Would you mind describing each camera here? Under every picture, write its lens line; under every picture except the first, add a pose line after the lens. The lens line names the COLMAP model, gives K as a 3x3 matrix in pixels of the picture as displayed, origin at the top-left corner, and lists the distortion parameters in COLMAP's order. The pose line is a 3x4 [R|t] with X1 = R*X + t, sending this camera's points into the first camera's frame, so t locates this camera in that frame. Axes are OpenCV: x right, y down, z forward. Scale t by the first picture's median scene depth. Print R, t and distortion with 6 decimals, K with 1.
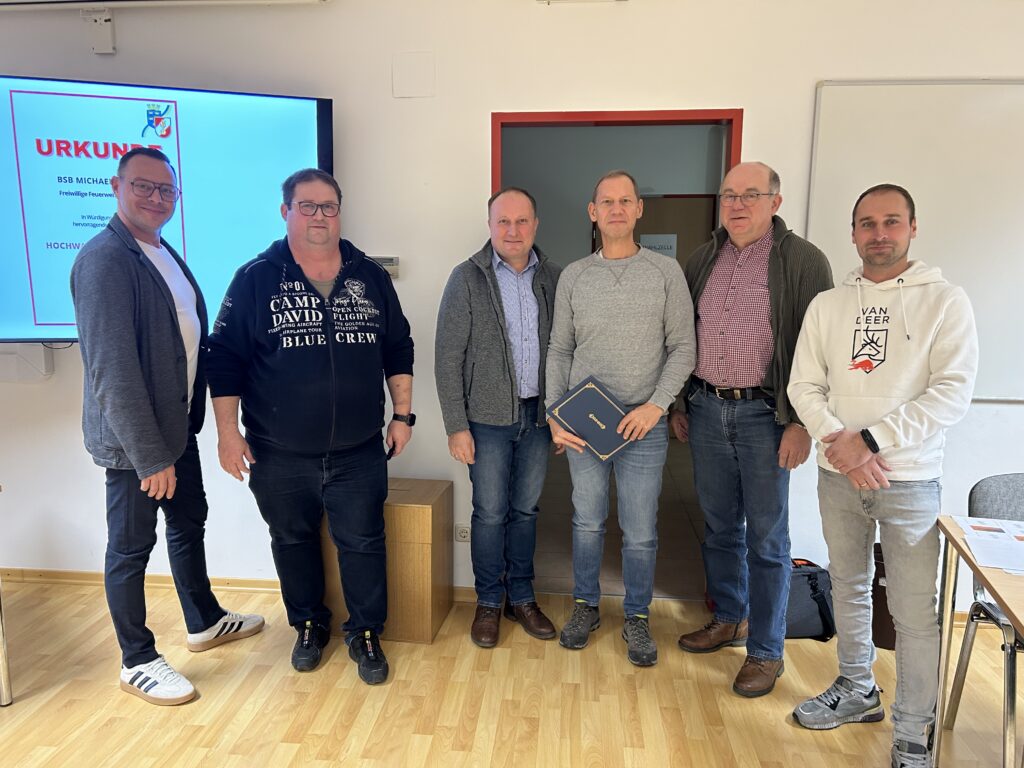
lens RADIAL K [[766.6, 0, 503.2], [0, 766.6, 383.0], [0, 0, 1]] dist [0.035725, -0.034697]
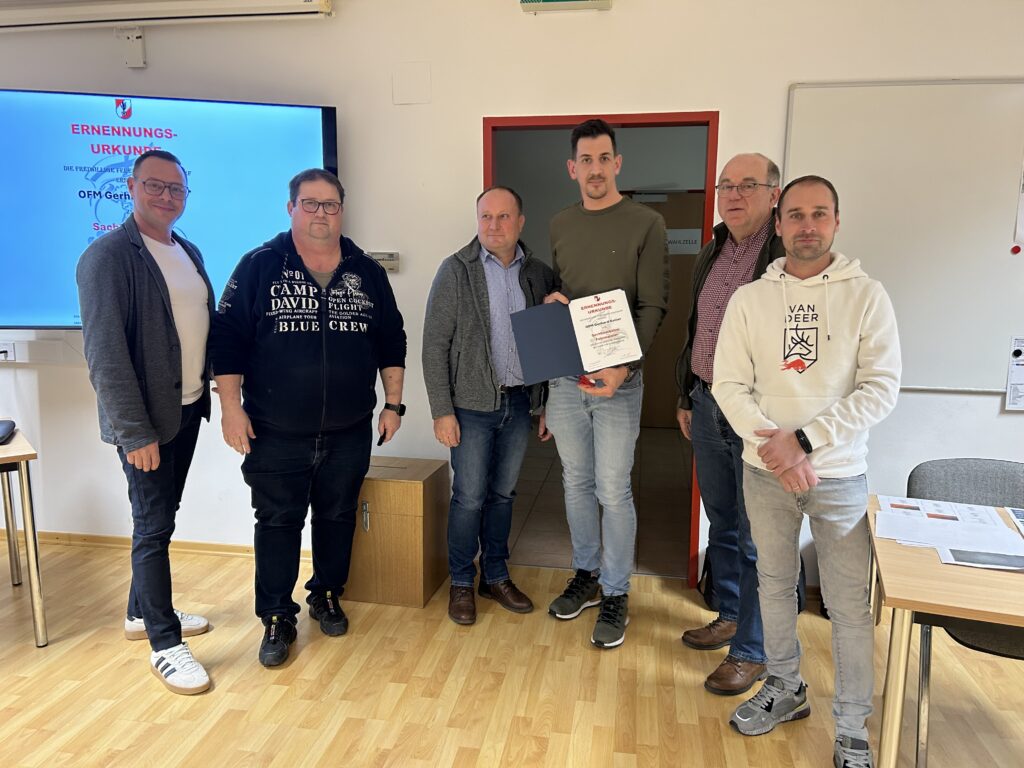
lens RADIAL K [[766.6, 0, 516.4], [0, 766.6, 390.1], [0, 0, 1]] dist [0.035725, -0.034697]
pose [[0.997565, 0.011220, -0.068835, 0.128236], [-0.009990, 0.999785, 0.018193, 0.009978], [0.069024, -0.017461, 0.997462, -0.084579]]
